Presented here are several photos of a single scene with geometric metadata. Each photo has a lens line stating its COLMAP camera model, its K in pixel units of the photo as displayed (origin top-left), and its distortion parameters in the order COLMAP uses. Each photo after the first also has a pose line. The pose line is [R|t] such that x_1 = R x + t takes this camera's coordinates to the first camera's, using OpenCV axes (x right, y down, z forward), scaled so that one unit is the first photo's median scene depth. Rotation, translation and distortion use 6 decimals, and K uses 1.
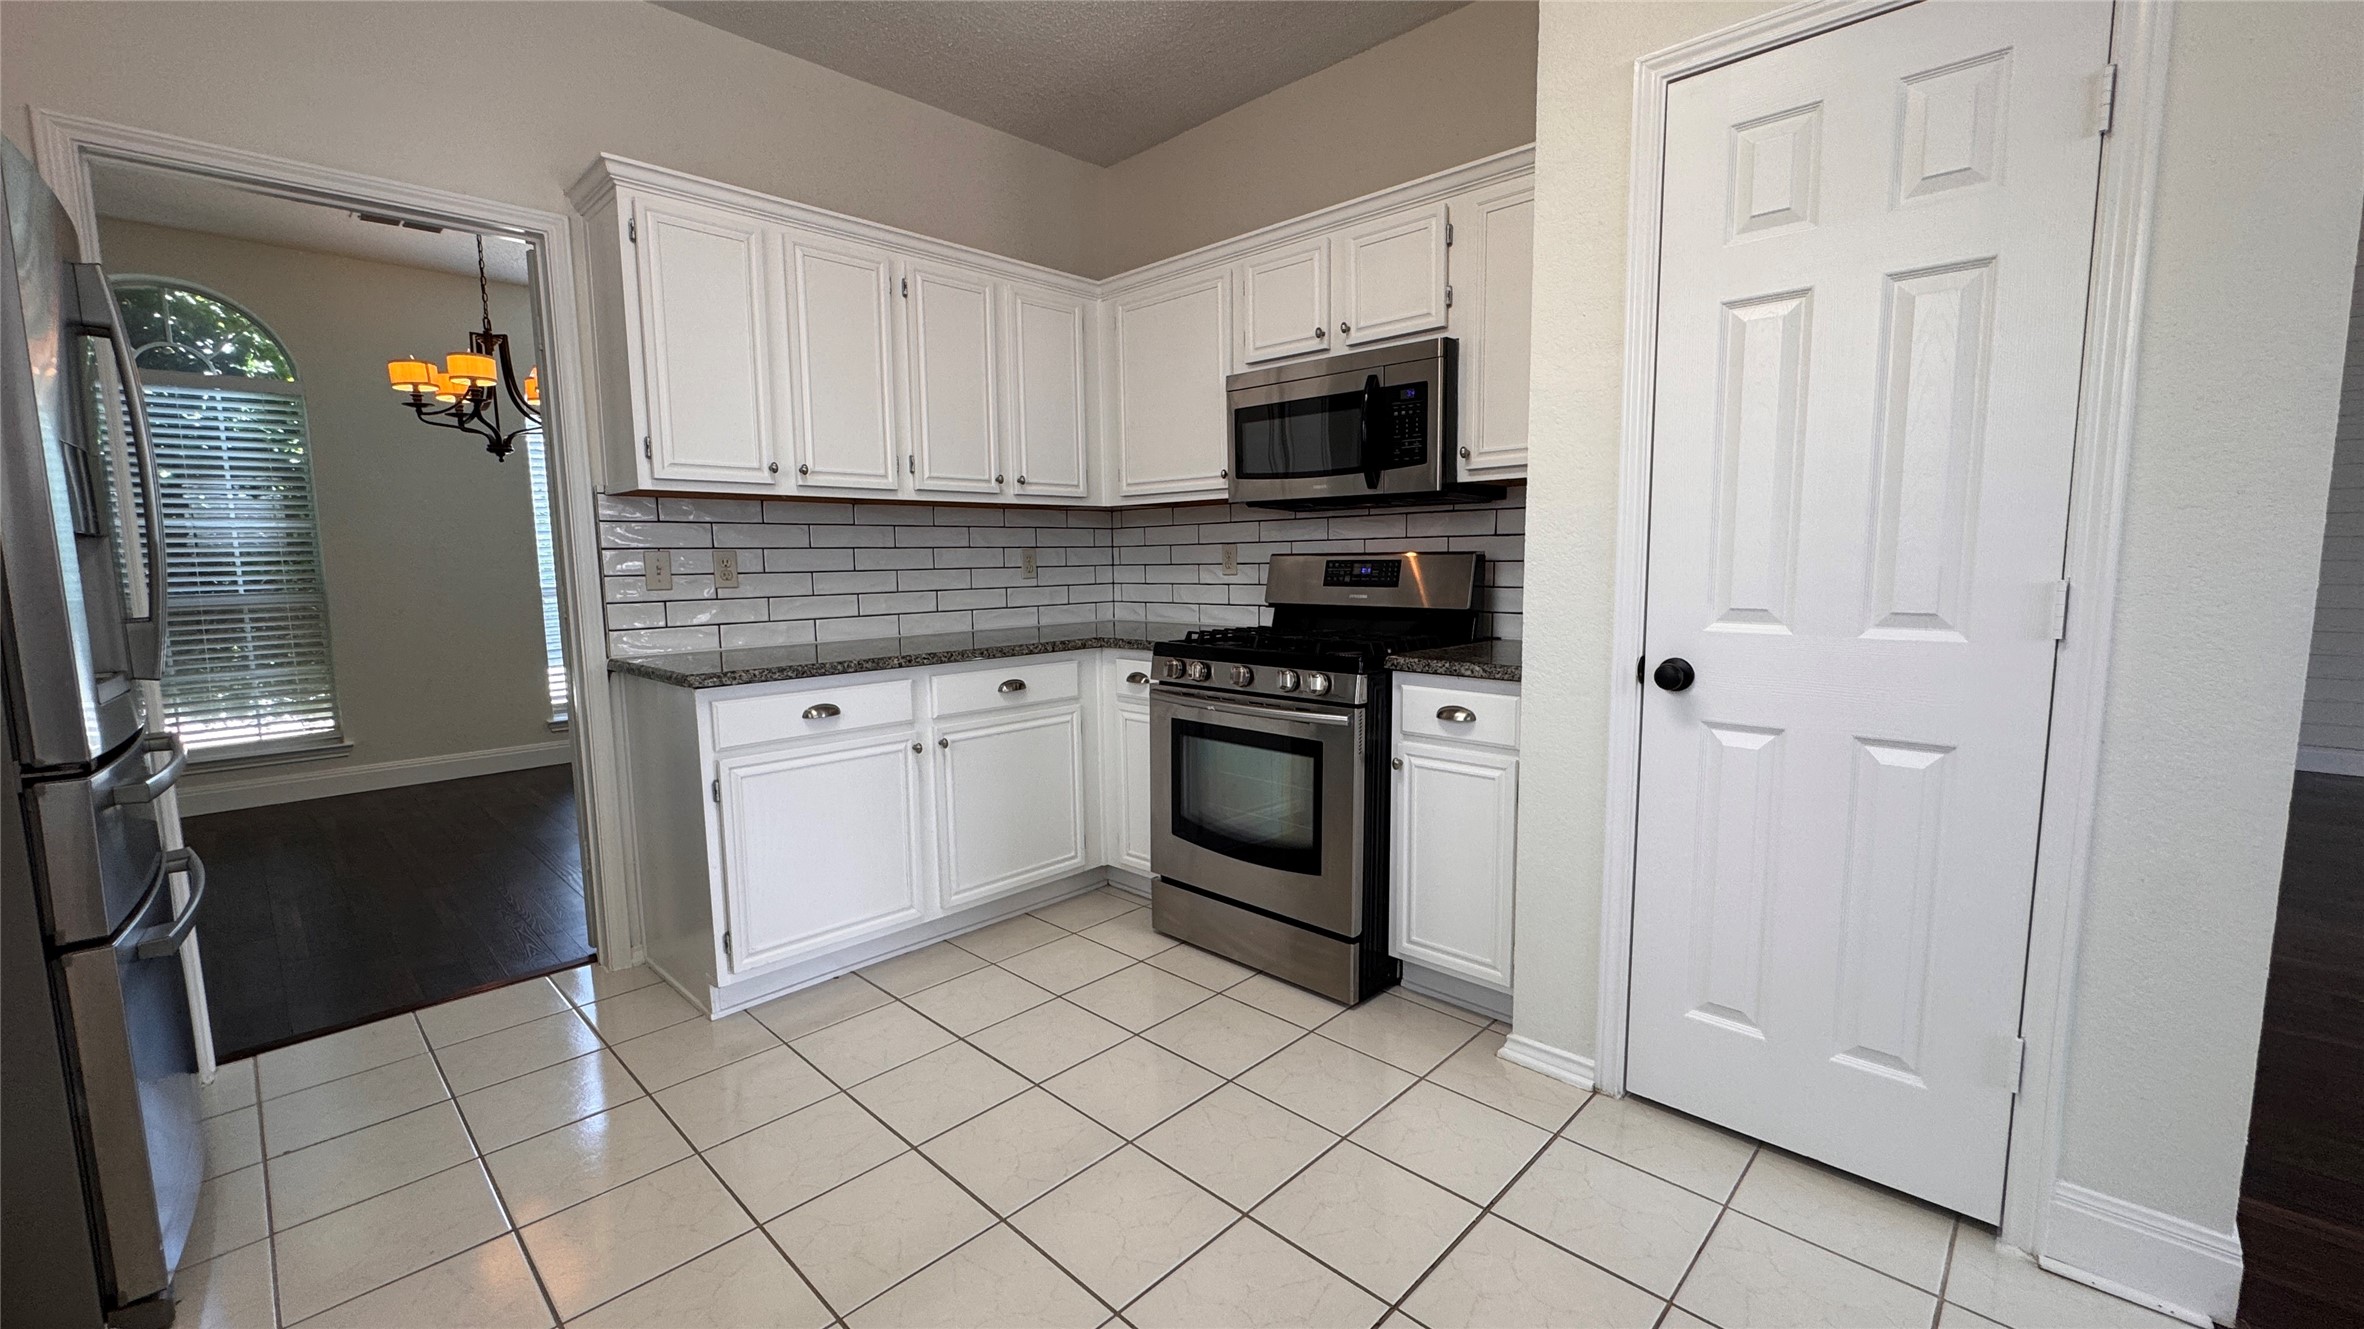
lens RADIAL K [[942.6, 0, 1180.9], [0, 942.6, 665.8], [0, 0, 1]] dist [-0.007972, 0.001300]
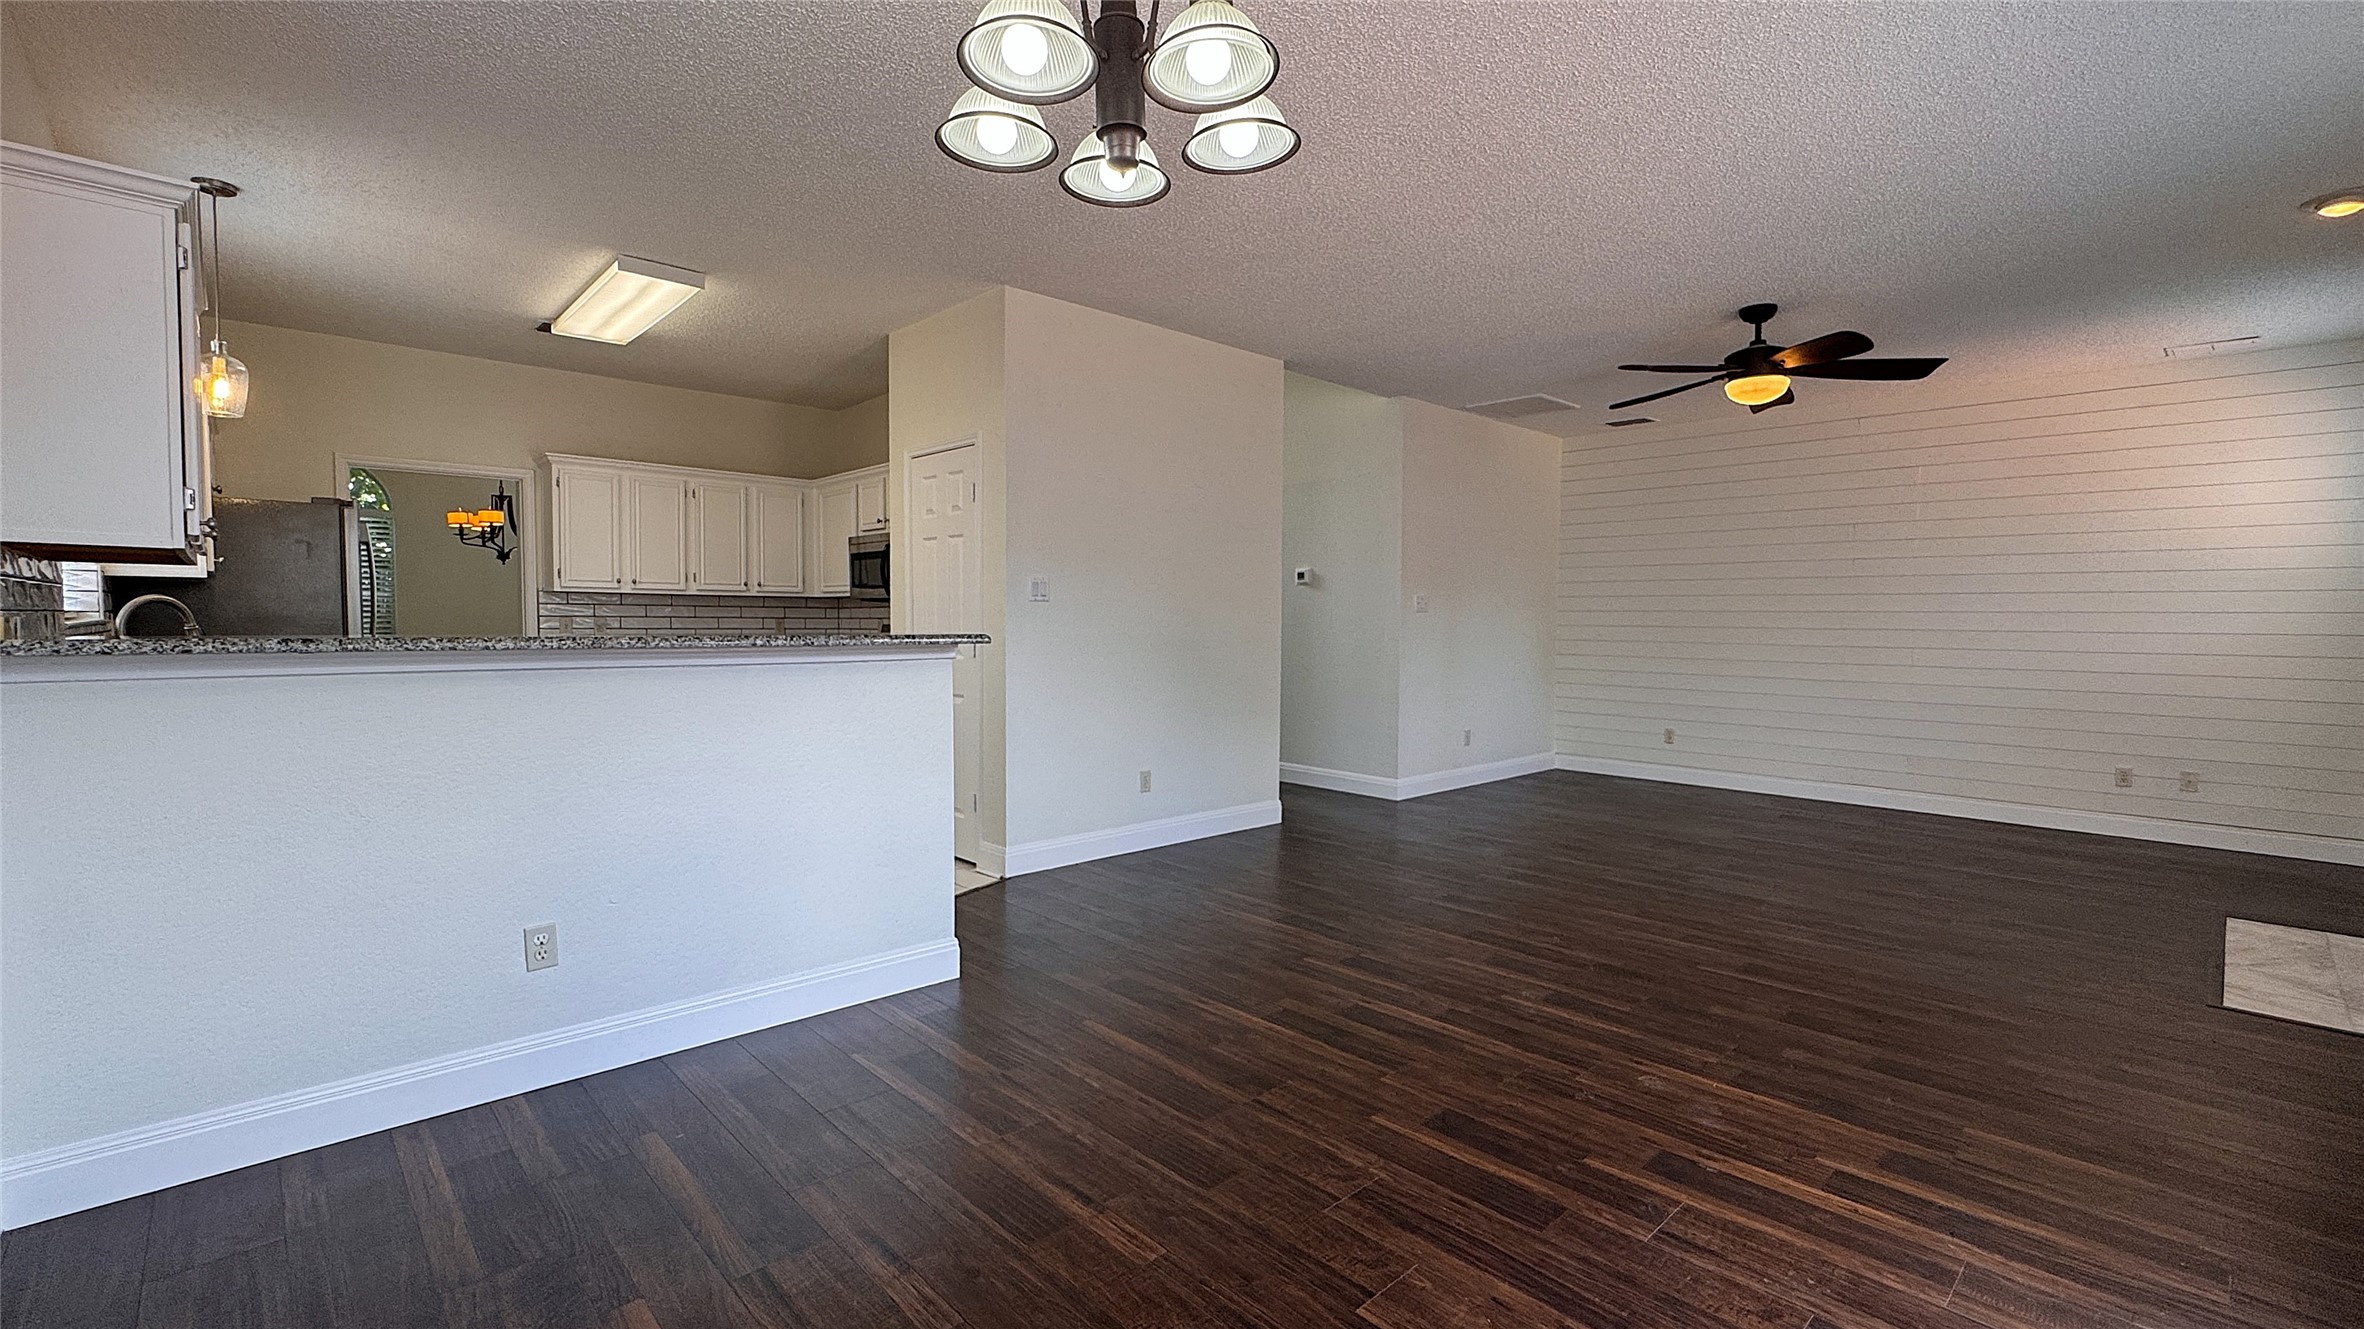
lens RADIAL K [[990.9, 0, 1172.2], [0, 990.9, 667.5], [0, 0, 1]] dist [0.000772, 0.000171]
pose [[0.998749, 0.021382, -0.045204, 0.884771], [-0.024575, 0.997153, -0.071292, 0.113378], [0.043551, 0.072314, 0.996431, -1.128704]]
